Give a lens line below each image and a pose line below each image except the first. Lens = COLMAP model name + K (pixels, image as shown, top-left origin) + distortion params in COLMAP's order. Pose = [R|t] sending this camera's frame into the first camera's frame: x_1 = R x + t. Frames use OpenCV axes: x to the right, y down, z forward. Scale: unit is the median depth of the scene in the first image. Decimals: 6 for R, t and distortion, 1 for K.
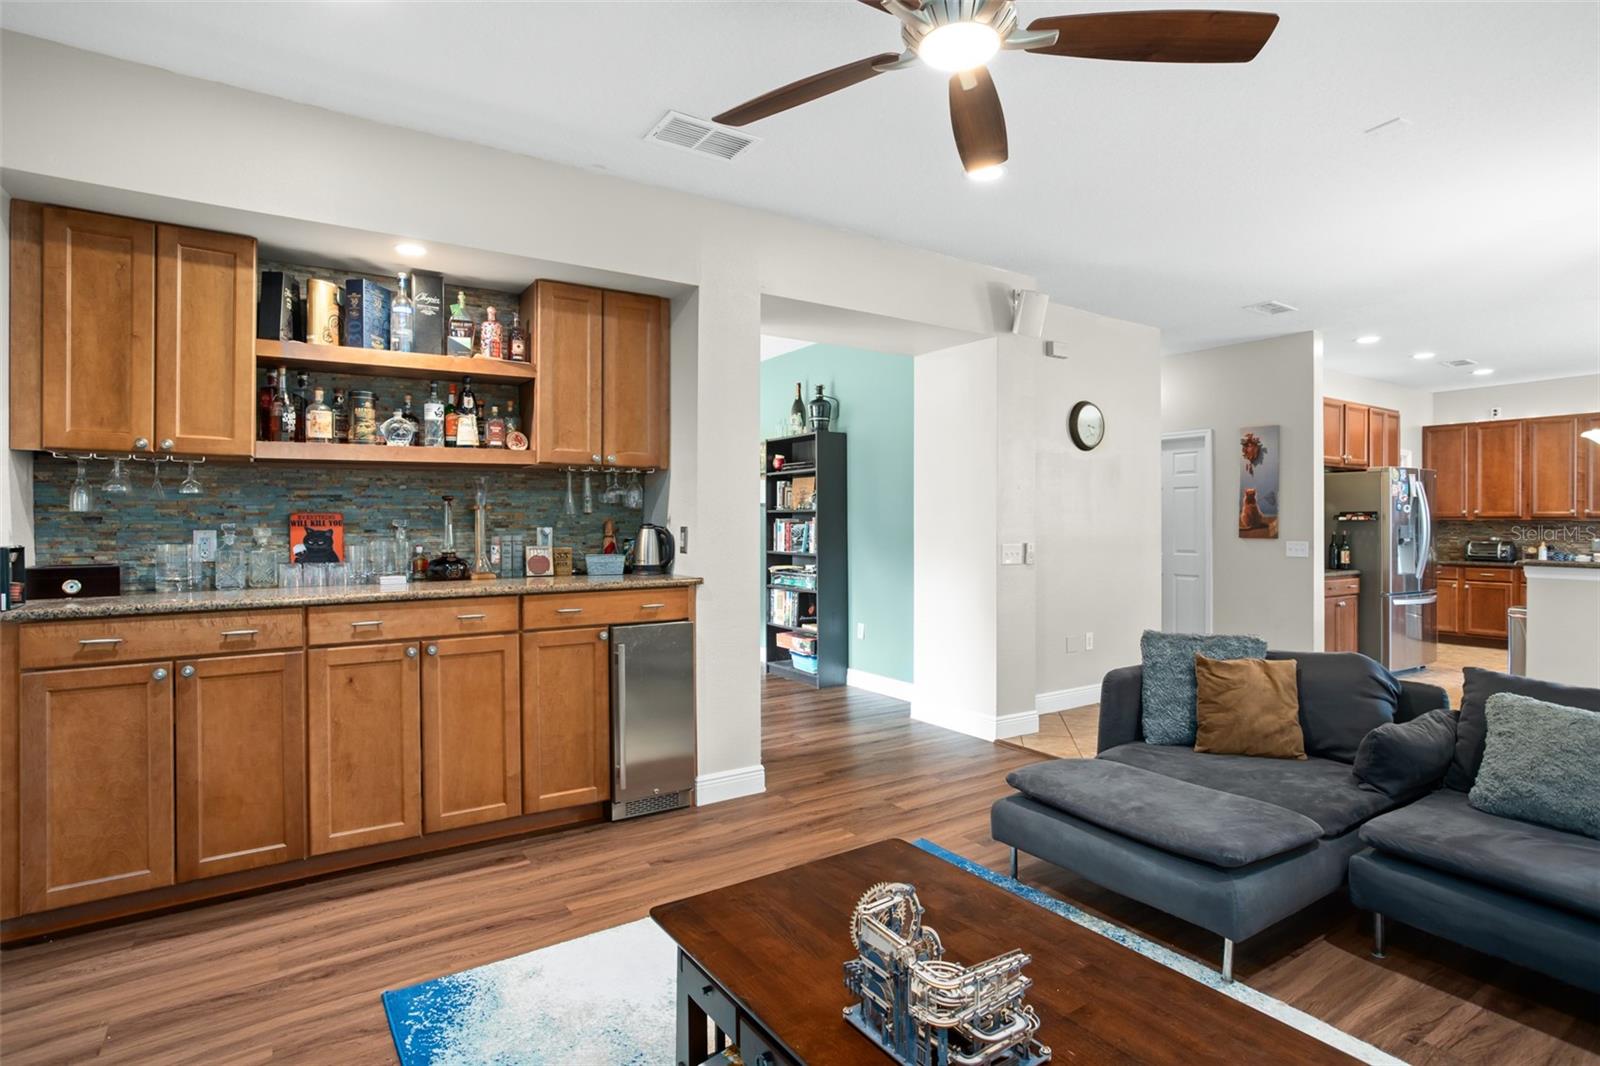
lens RADIAL K [[787.1, 0, 816.0], [0, 787.1, 521.4], [0, 0, 1]] dist [-0.051312, 0.027101]
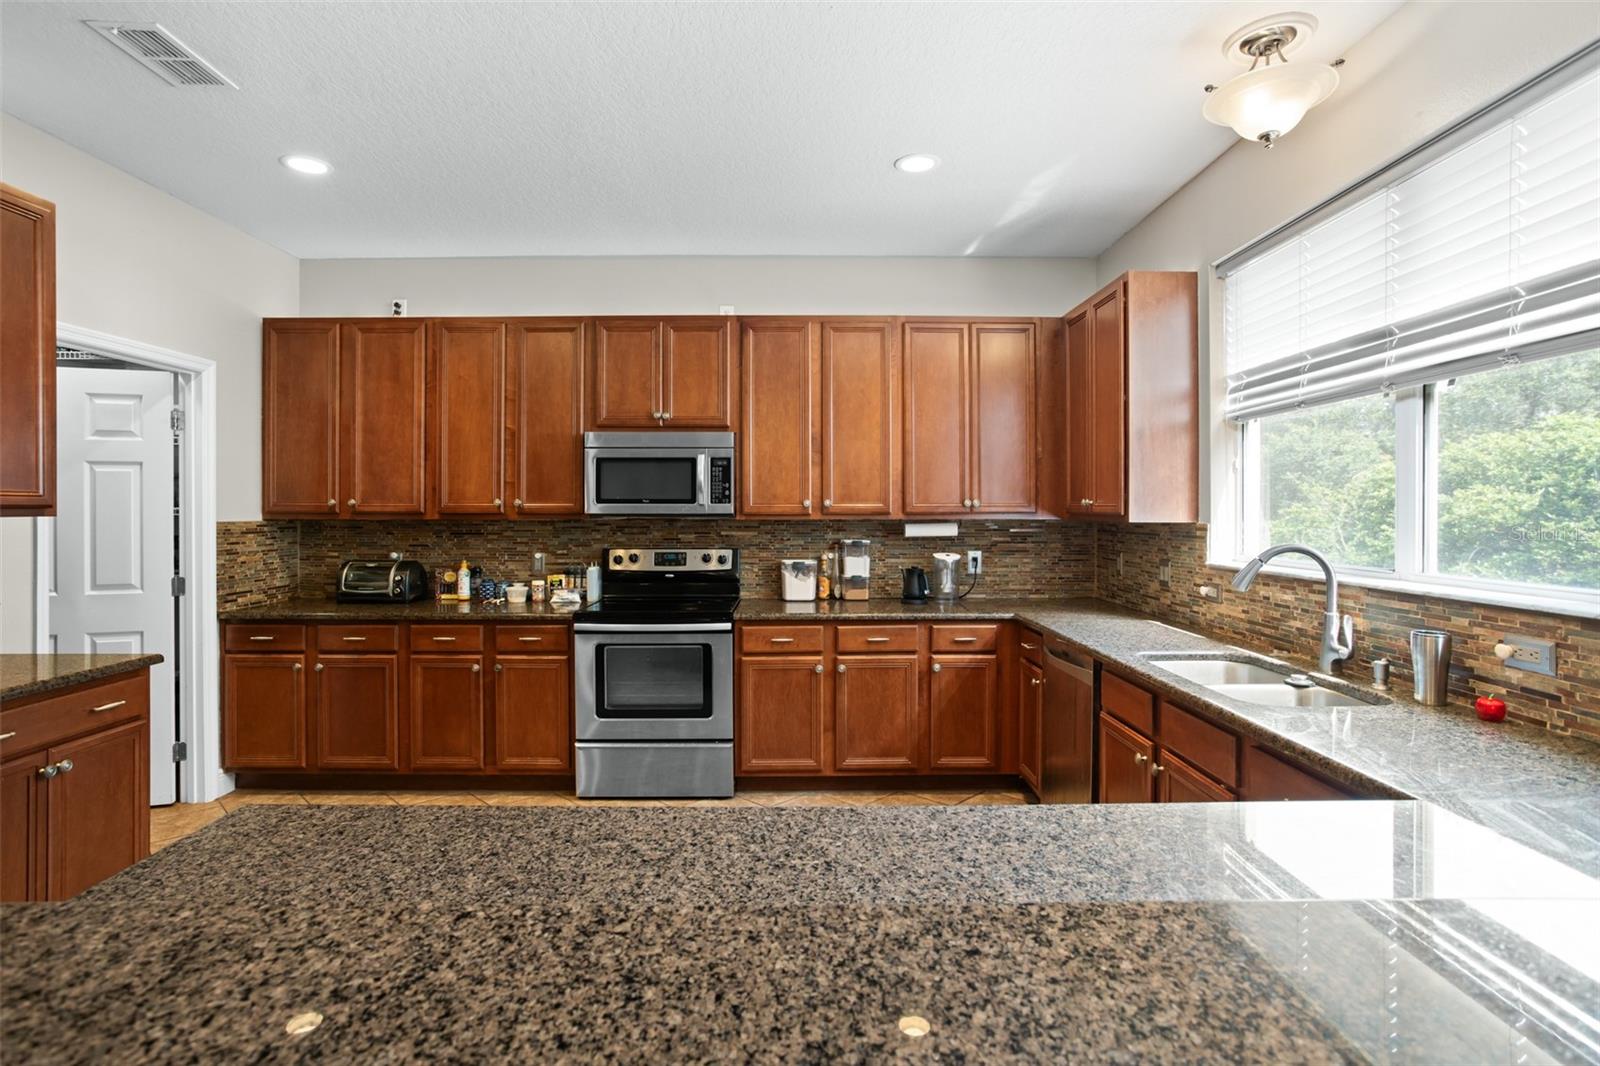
lens RADIAL K [[787.1, 0, 805.4], [0, 787.1, 509.2], [0, 0, 1]] dist [-0.051312, 0.027101]
pose [[0.529693, -0.002579, 0.848185, 0.676413], [0.001592, 0.999997, 0.002046, -0.009926], [-0.848188, 0.000267, 0.529695, 0.568451]]
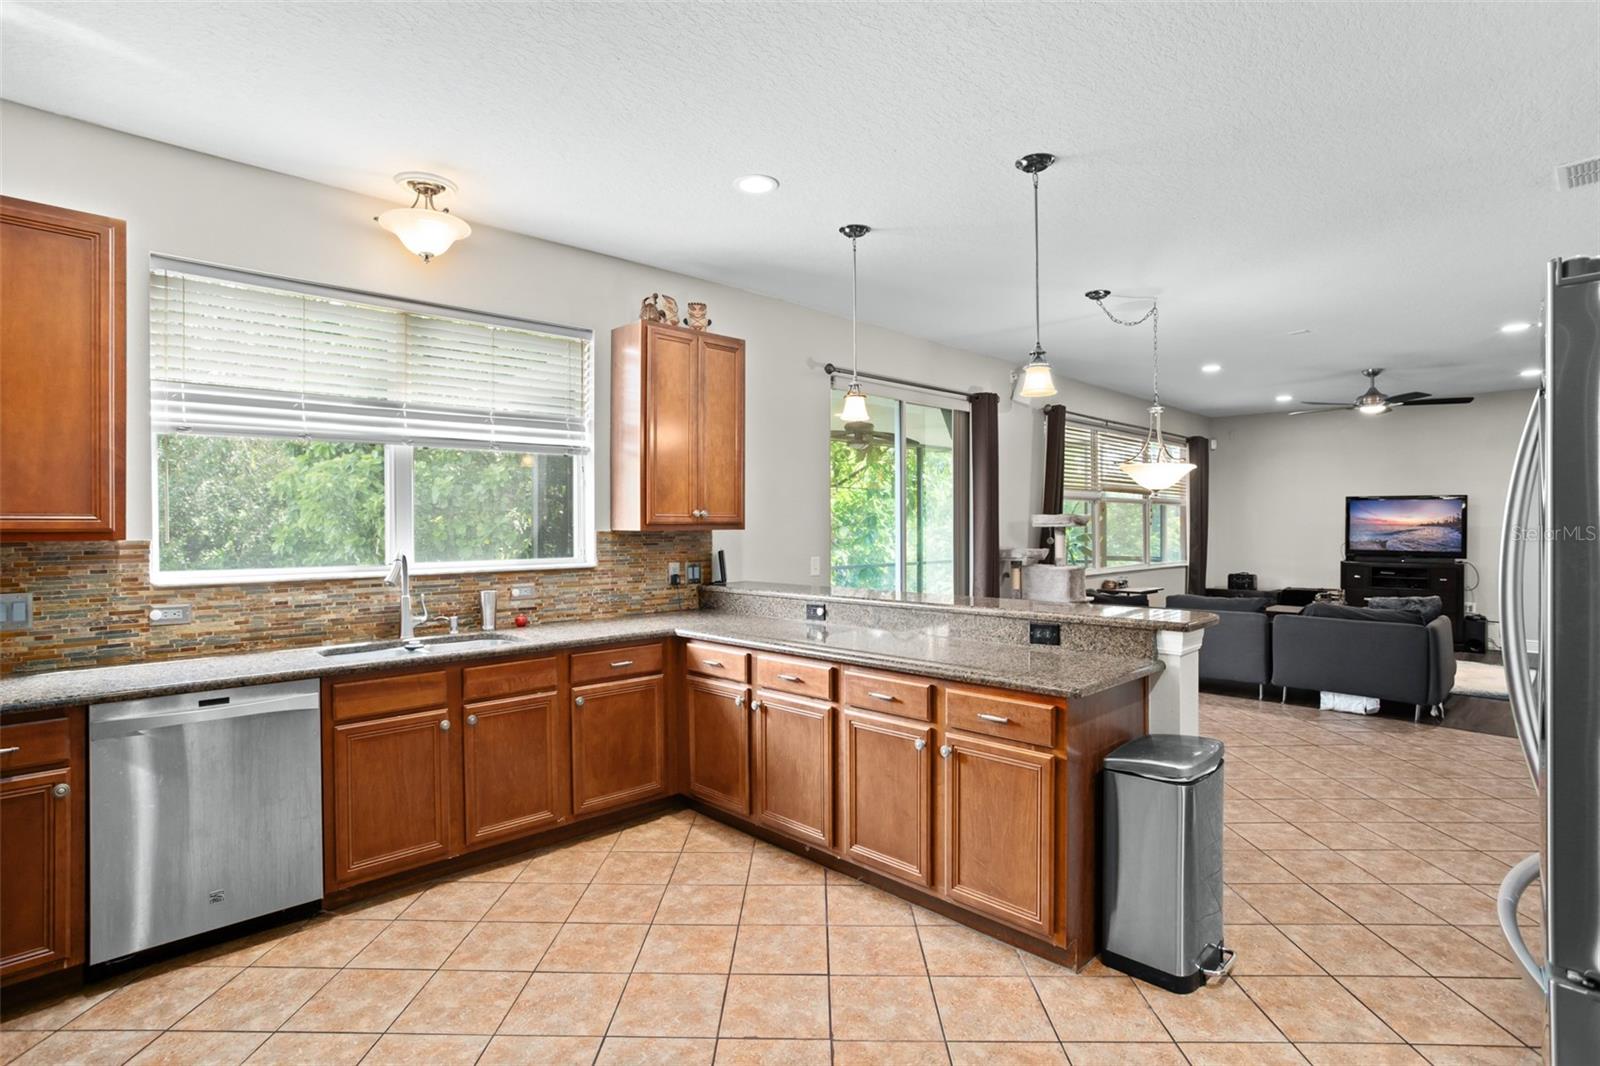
lens RADIAL K [[787.1, 0, 793.4], [0, 787.1, 526.0], [0, 0, 1]] dist [-0.051312, 0.027101]
pose [[-0.982631, 0.002090, -0.185561, 0.919829], [0.001660, 0.999996, 0.002471, -0.008048], [0.185565, 0.002120, -0.982630, 1.044067]]
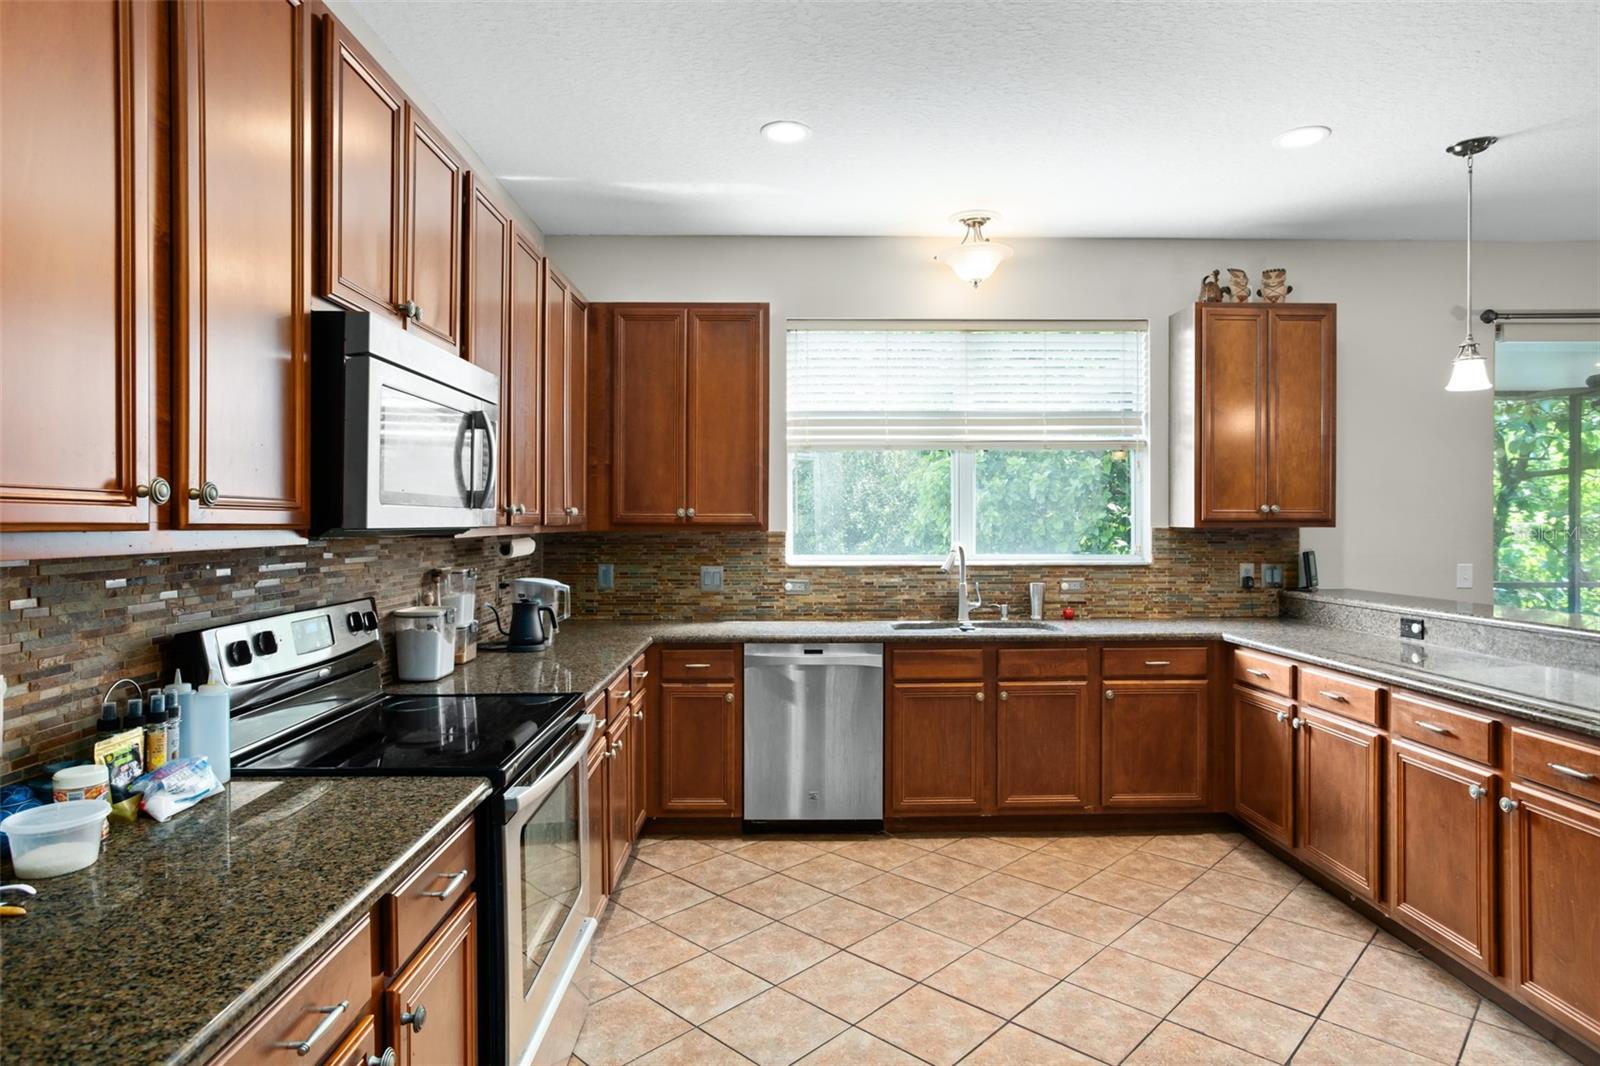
lens RADIAL K [[896.4, 0, 791.7], [0, 896.4, 520.4], [0, 0, 1]] dist [-0.036082, 0.021172]
pose [[-0.845234, -0.001762, 0.534393, 0.836517], [-0.001218, 0.999998, 0.001370, -0.008660], [-0.534395, 0.000507, -0.845235, 1.118040]]
